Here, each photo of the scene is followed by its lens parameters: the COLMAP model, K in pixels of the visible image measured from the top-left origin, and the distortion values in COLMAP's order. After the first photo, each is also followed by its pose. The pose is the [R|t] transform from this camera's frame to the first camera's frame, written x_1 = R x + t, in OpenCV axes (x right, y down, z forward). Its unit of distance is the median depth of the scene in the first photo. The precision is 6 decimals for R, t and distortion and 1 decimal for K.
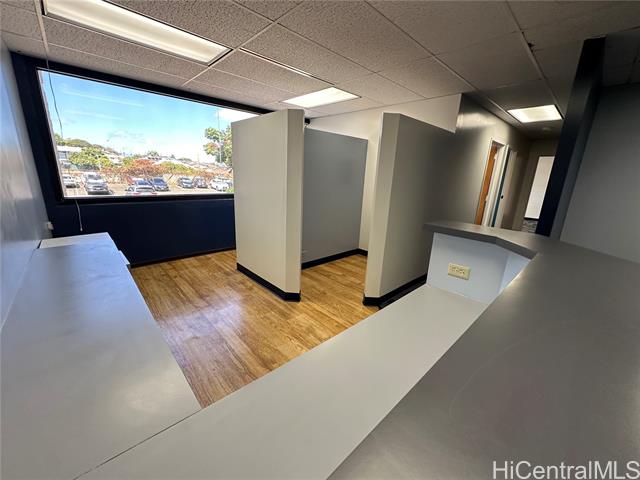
lens RADIAL K [[254.3, 0, 319.9], [0, 254.3, 239.6], [0, 0, 1]] dist [-0.006040, 0.000689]
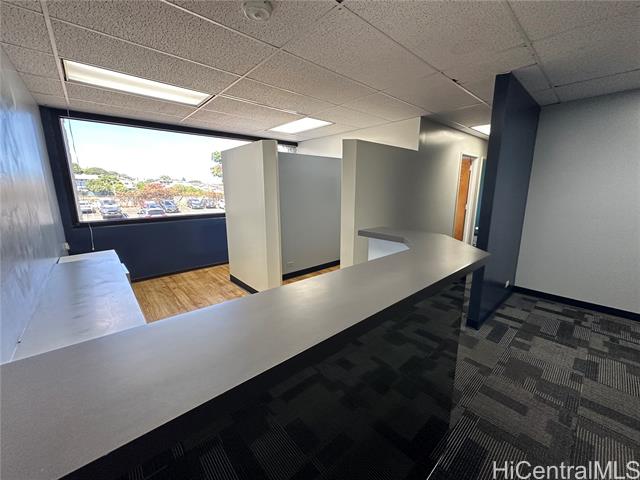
lens RADIAL K [[254.3, 0, 320.3], [0, 254.3, 239.6], [0, 0, 1]] dist [-0.006040, 0.000689]
pose [[0.998792, -0.037440, -0.031822, 0.123176], [0.035492, 0.997584, -0.059727, 0.023422], [0.033981, 0.058525, 0.997707, -0.112942]]
